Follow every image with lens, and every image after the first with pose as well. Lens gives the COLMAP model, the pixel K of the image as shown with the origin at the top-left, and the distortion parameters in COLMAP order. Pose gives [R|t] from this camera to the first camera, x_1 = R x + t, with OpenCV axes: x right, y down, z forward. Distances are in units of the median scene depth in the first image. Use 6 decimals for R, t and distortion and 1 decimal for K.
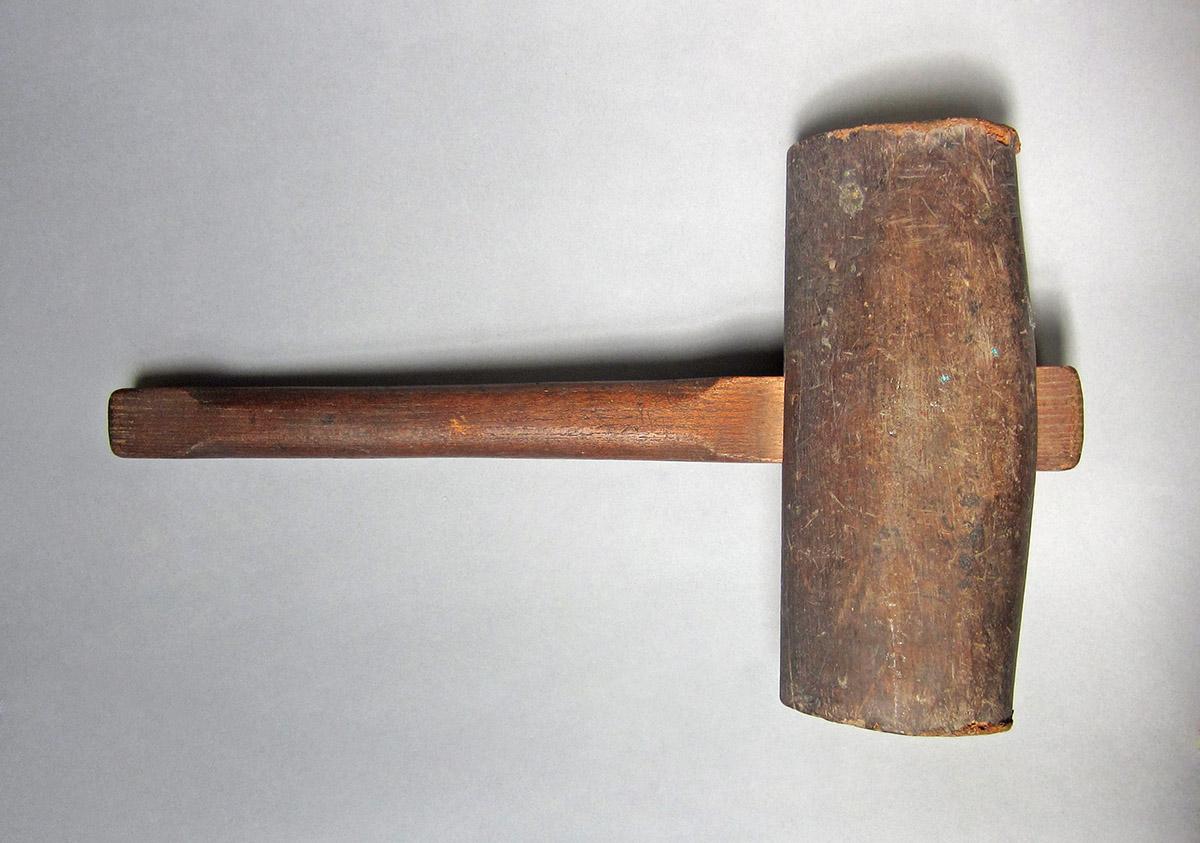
lens RADIAL K [[1237.4, 0, 599.7], [0, 1237.4, 426.1], [0, 0, 1]] dist [-0.003406, 0.000000]
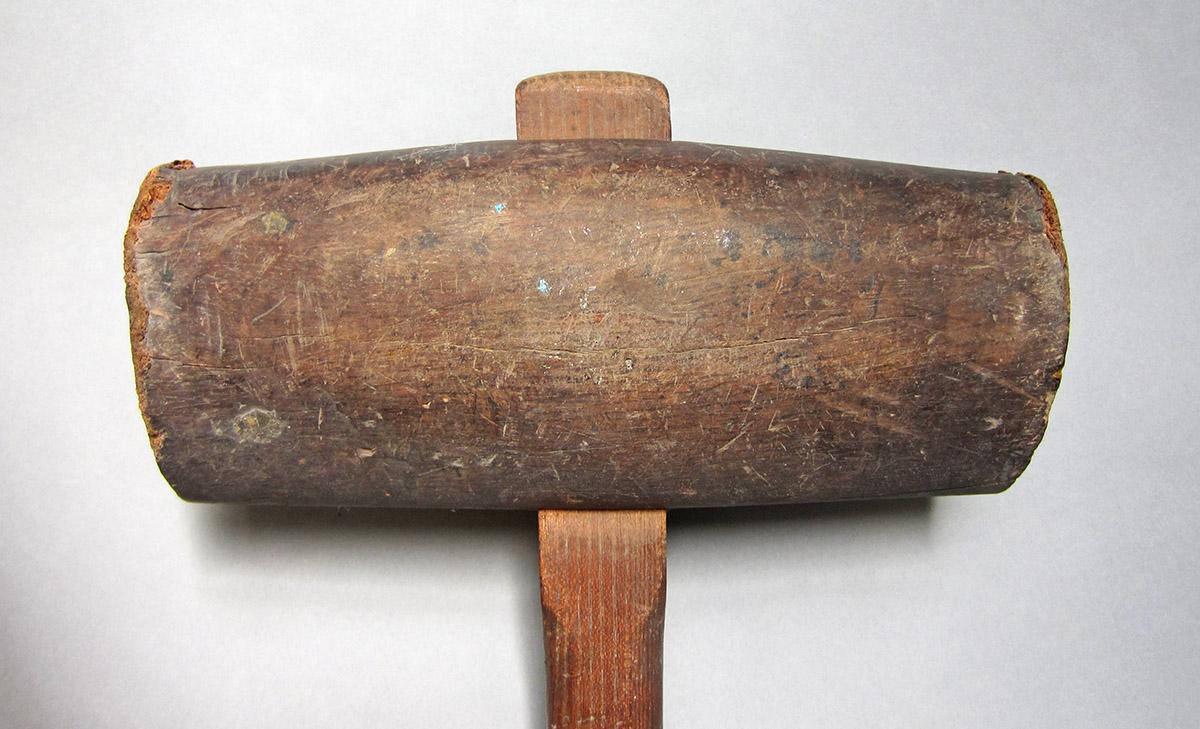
lens RADIAL K [[976.6, 0, 634.1], [0, 976.6, 368.3], [0, 0, 1]] dist [-0.009723, -0.000074]
pose [[-0.028366, -0.997551, 0.063928, 0.199815], [0.994364, -0.021624, 0.103795, -0.044198], [-0.102158, 0.066512, 0.992542, 0.491345]]
